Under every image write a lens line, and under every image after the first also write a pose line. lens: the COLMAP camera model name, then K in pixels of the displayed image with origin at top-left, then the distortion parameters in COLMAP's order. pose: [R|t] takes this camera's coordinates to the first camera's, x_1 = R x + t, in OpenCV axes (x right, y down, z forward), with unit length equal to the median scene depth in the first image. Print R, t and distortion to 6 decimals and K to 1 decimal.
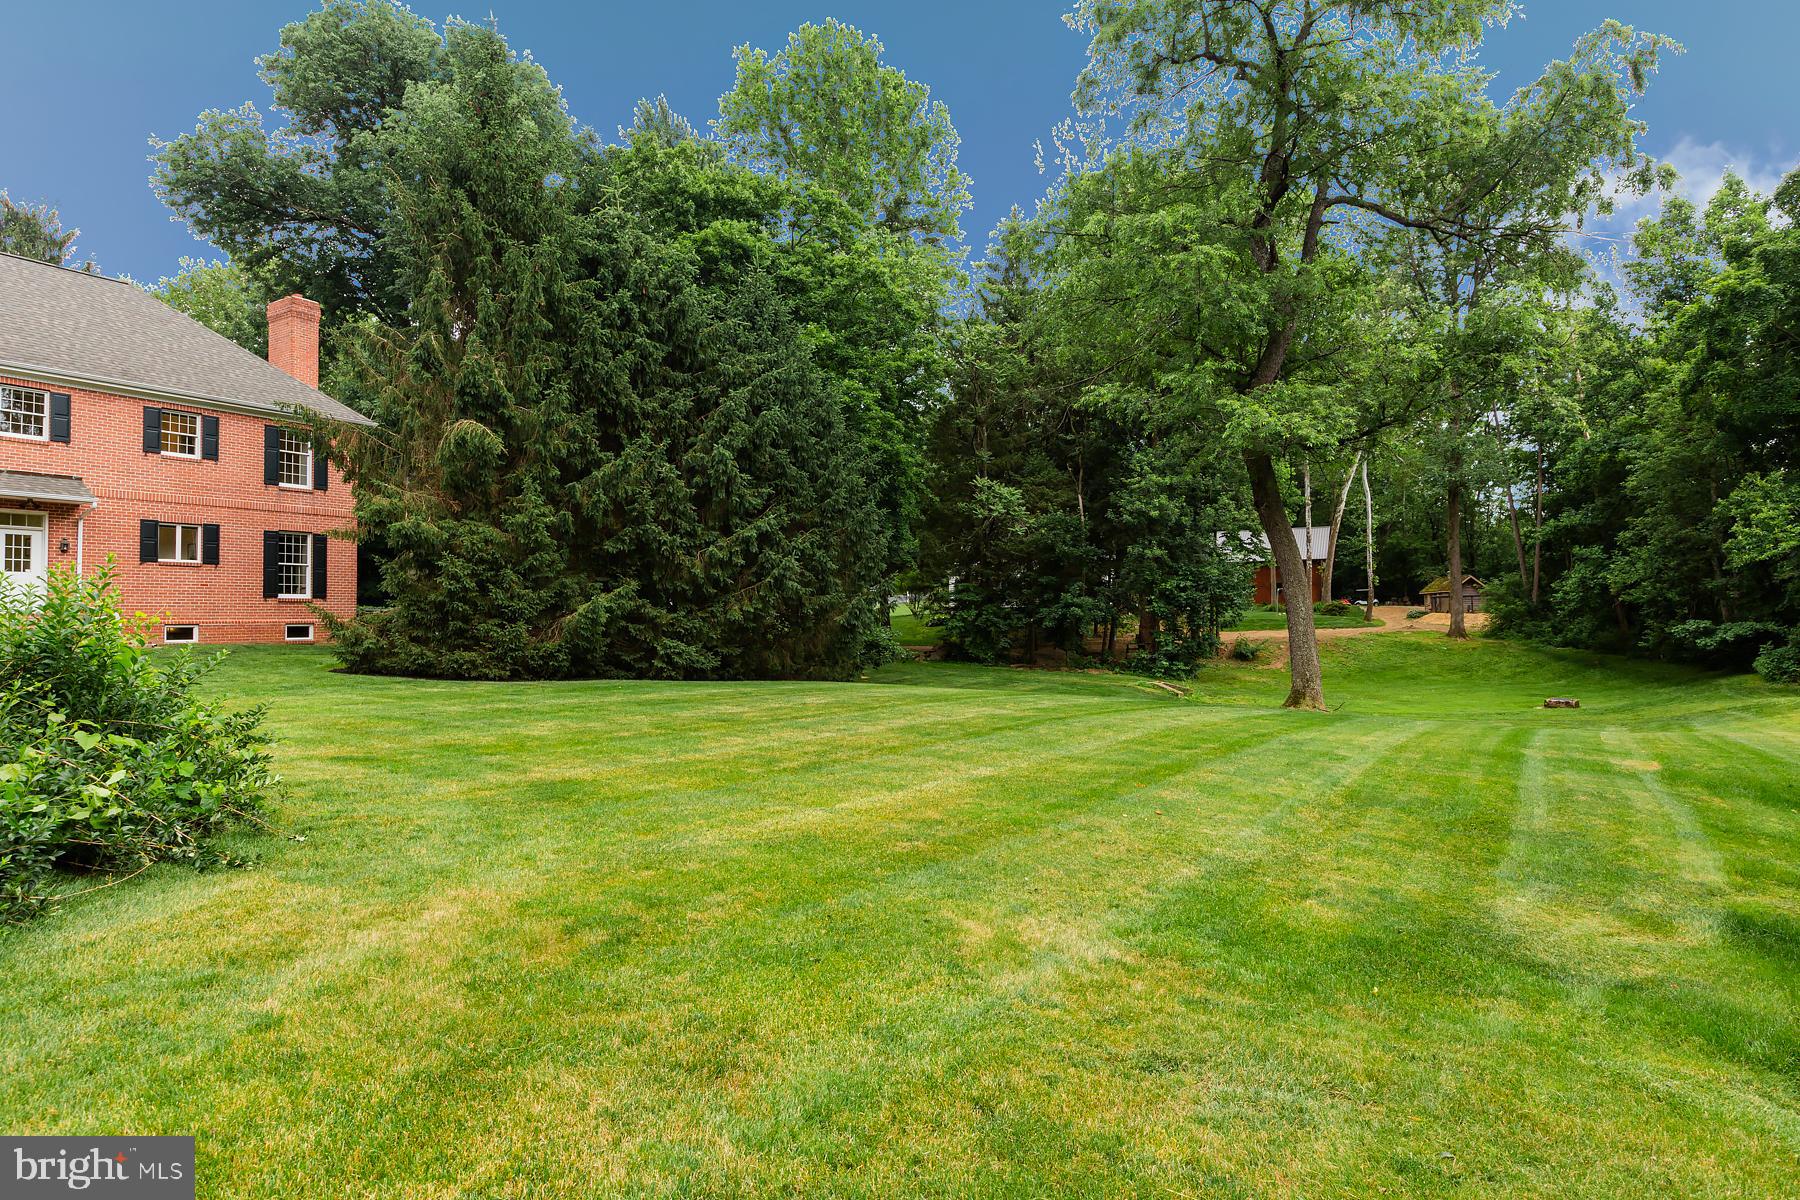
lens RADIAL K [[1058.7, 0, 858.2], [0, 1058.7, 581.8], [0, 0, 1]] dist [-0.005675, -0.001765]
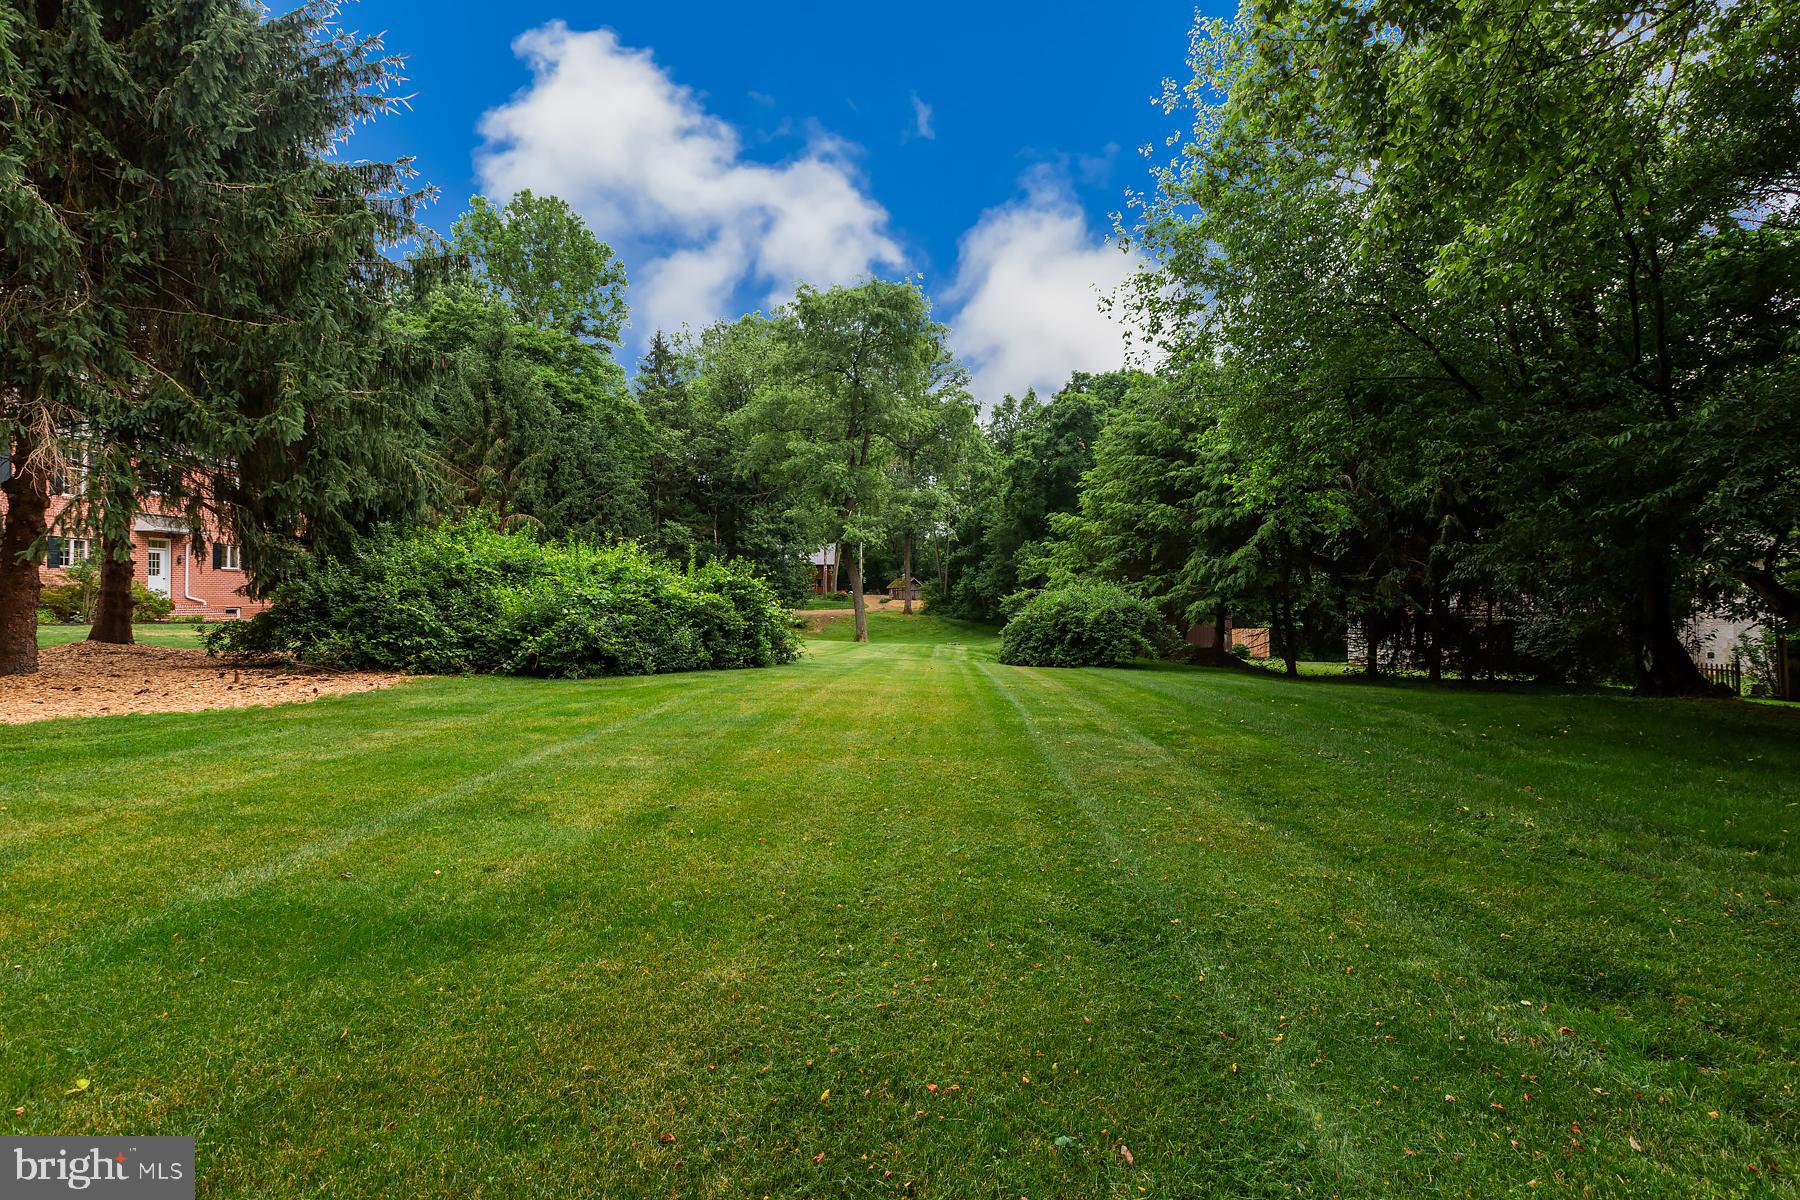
lens RADIAL K [[822.7, 0, 877.7], [0, 822.7, 583.3], [0, 0, 1]] dist [0.001038, 0.000444]
pose [[0.885356, 0.015285, 0.464663, -0.168448], [-0.021686, 0.999729, 0.008433, -0.013795], [-0.464408, -0.017543, 0.885447, -0.278030]]
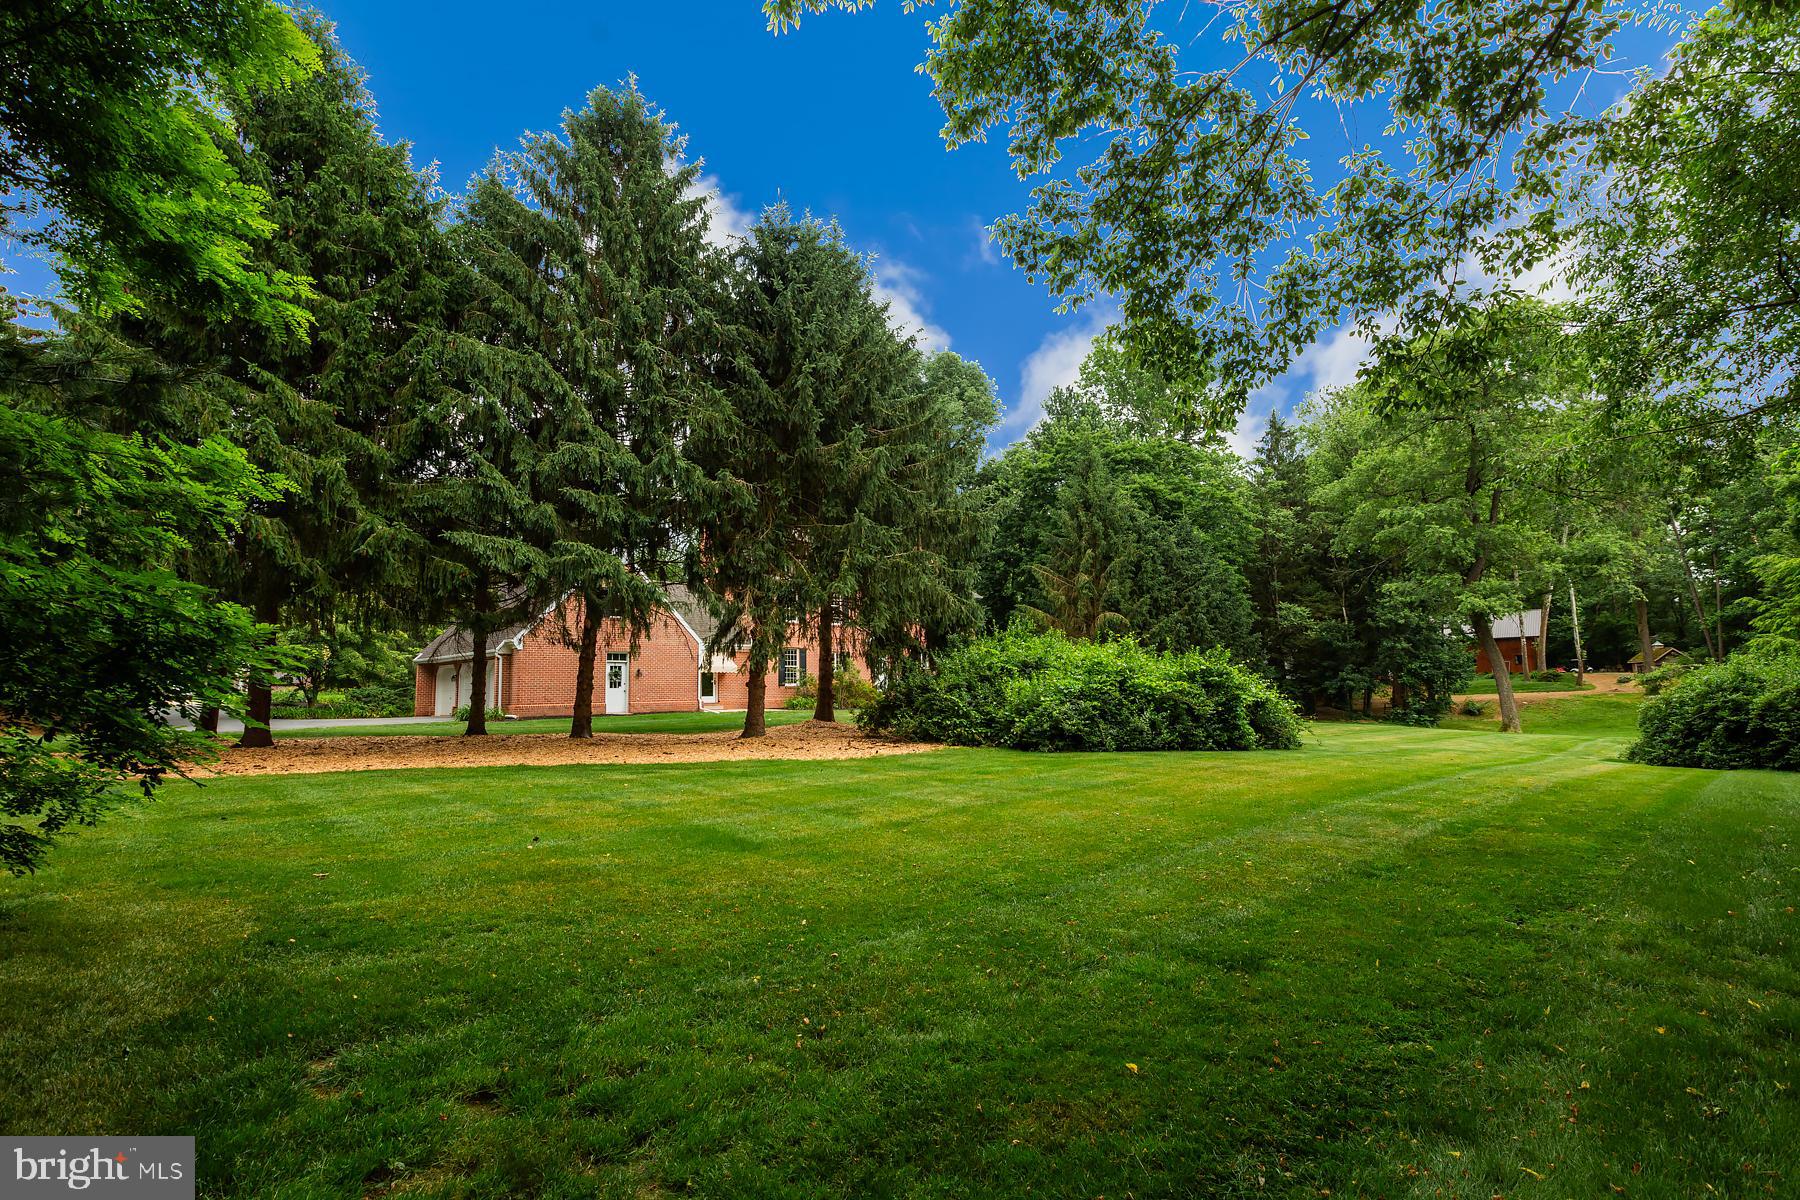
lens RADIAL K [[822.7, 0, 907.1], [0, 822.7, 588.5], [0, 0, 1]] dist [0.001038, 0.000444]
pose [[0.970263, -0.041407, -0.238483, -0.122656], [0.020670, 0.995834, -0.088807, -0.015854], [0.241167, 0.081237, 0.967078, -0.324478]]
